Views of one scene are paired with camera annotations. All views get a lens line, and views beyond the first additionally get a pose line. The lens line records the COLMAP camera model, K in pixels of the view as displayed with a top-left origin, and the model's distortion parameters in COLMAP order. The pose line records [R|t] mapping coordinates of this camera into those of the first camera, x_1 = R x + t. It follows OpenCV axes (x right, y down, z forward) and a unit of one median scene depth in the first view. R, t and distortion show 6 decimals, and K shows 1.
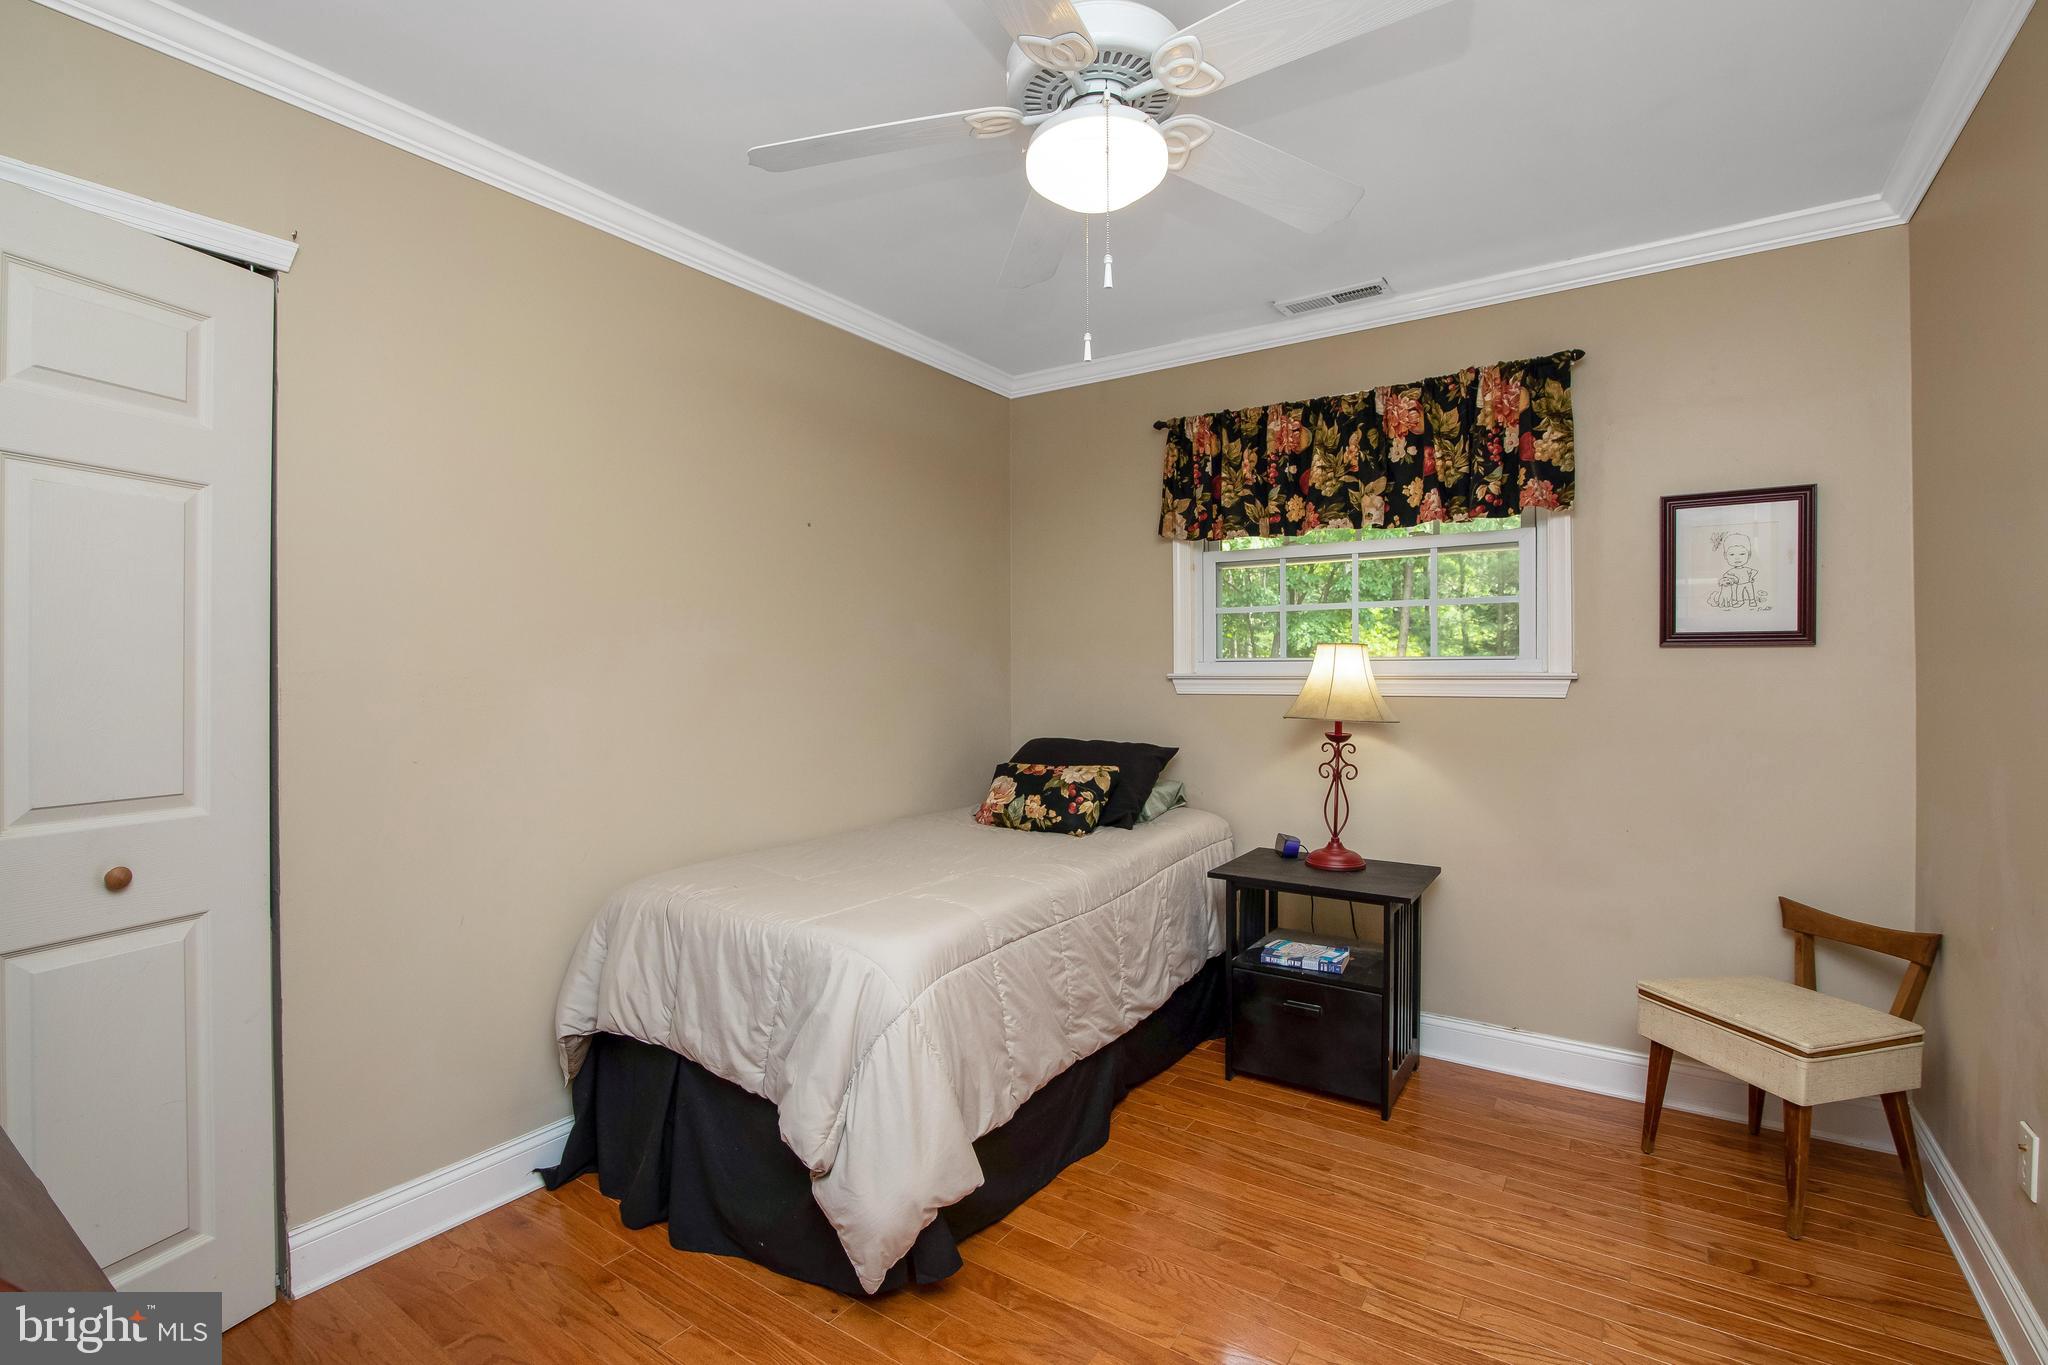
lens RADIAL K [[939.4, 0, 1024.1], [0, 939.4, 674.3], [0, 0, 1]] dist [-0.018023, 0.000244]
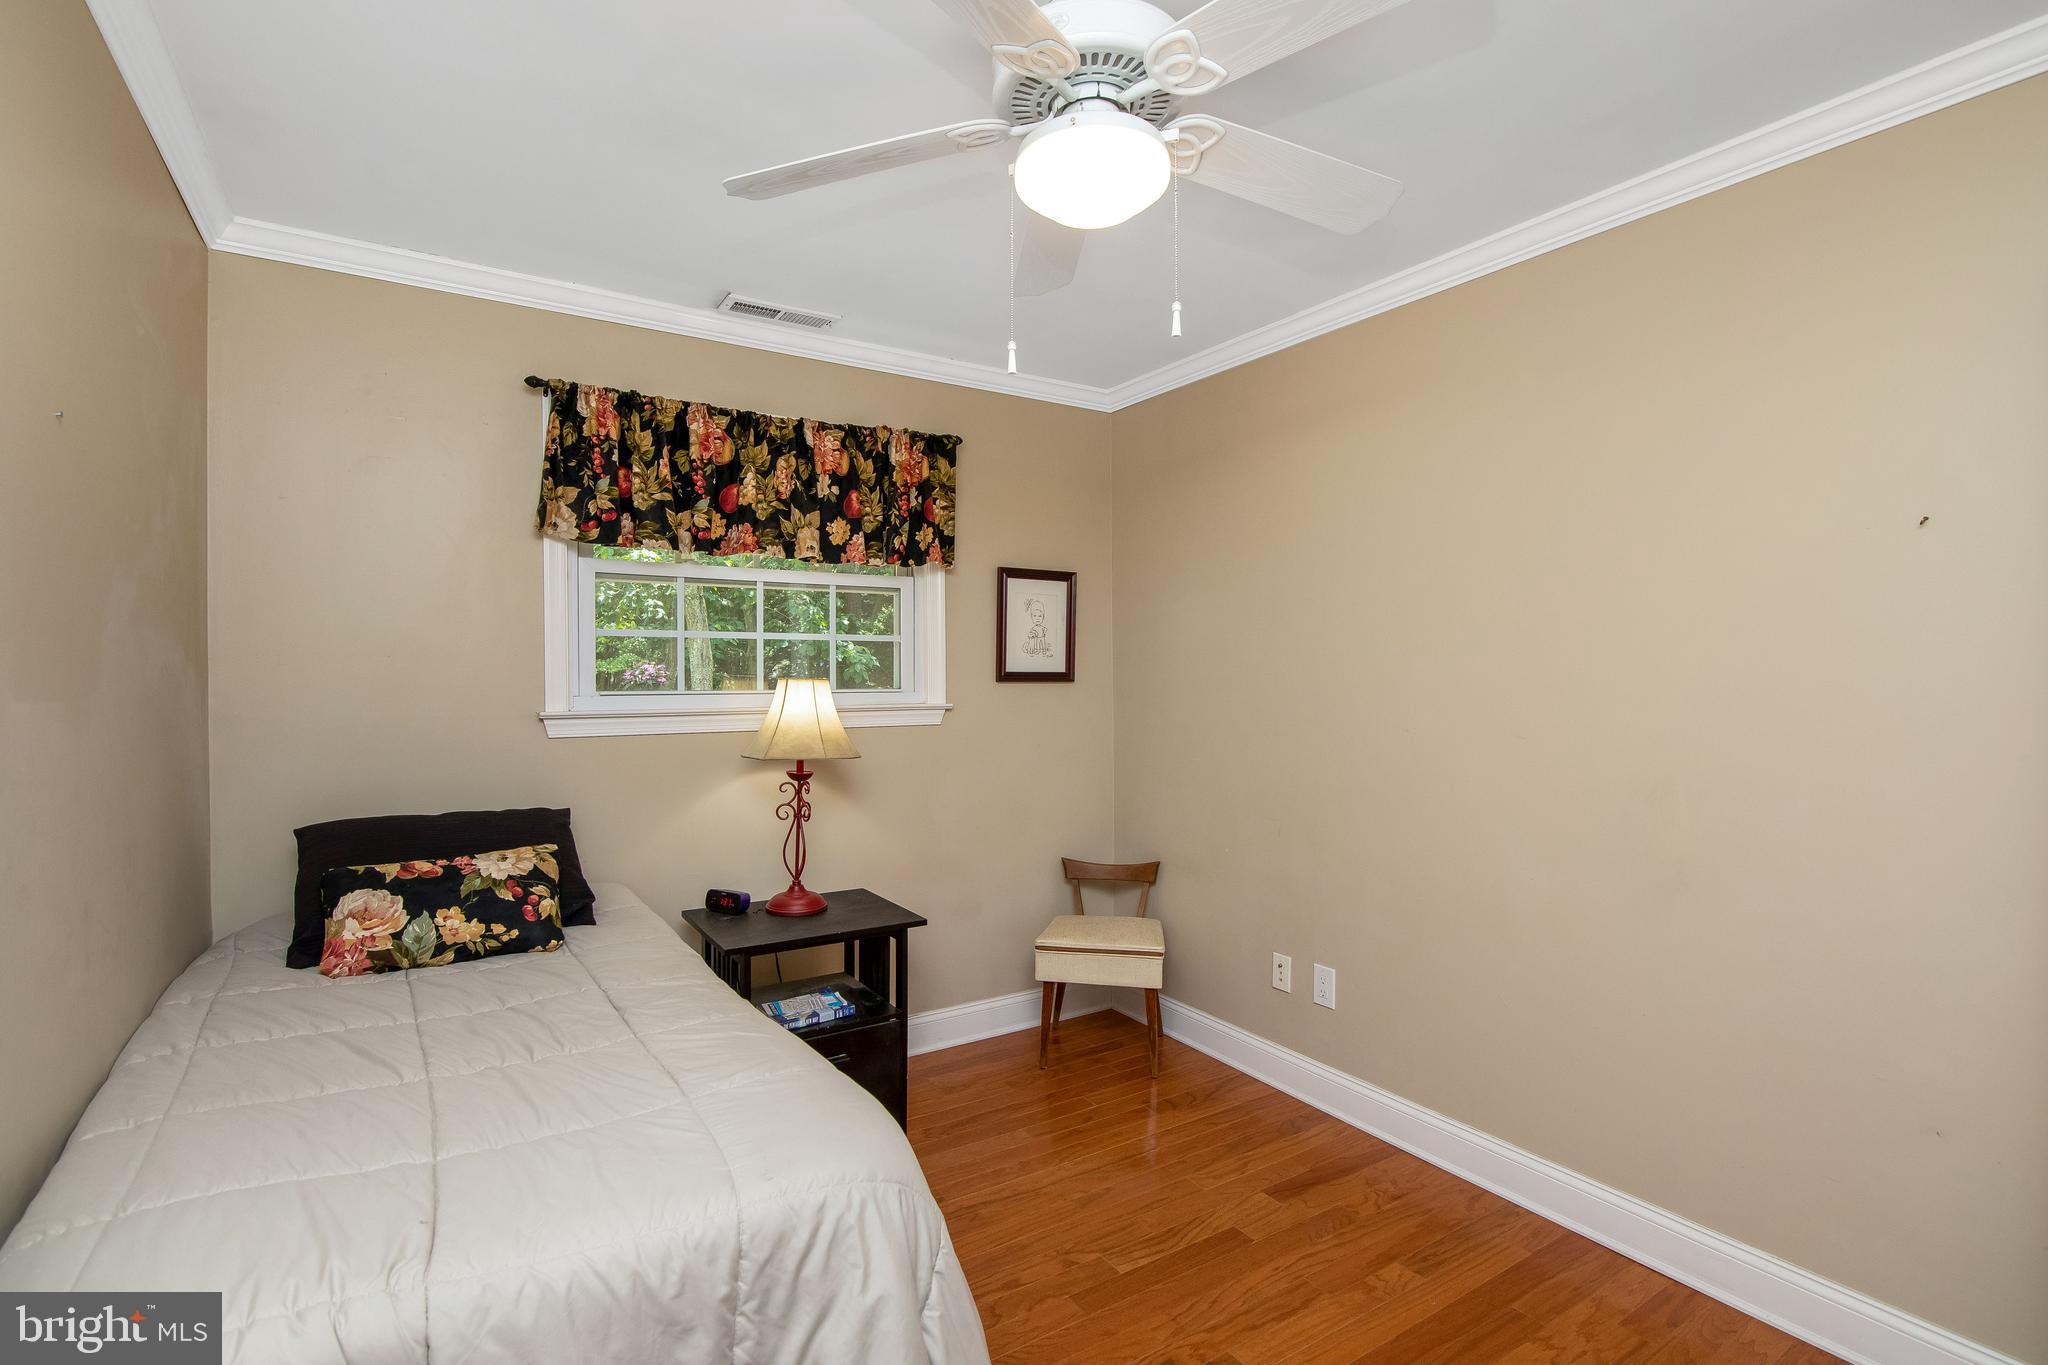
lens RADIAL K [[939.4, 0, 1023.0], [0, 939.4, 685.1], [0, 0, 1]] dist [-0.018023, 0.000244]
pose [[0.397037, -0.008345, 0.917765, -0.448569], [0.002177, 0.999964, 0.008151, -0.032468], [-0.917800, -0.001239, 0.397041, 0.398752]]
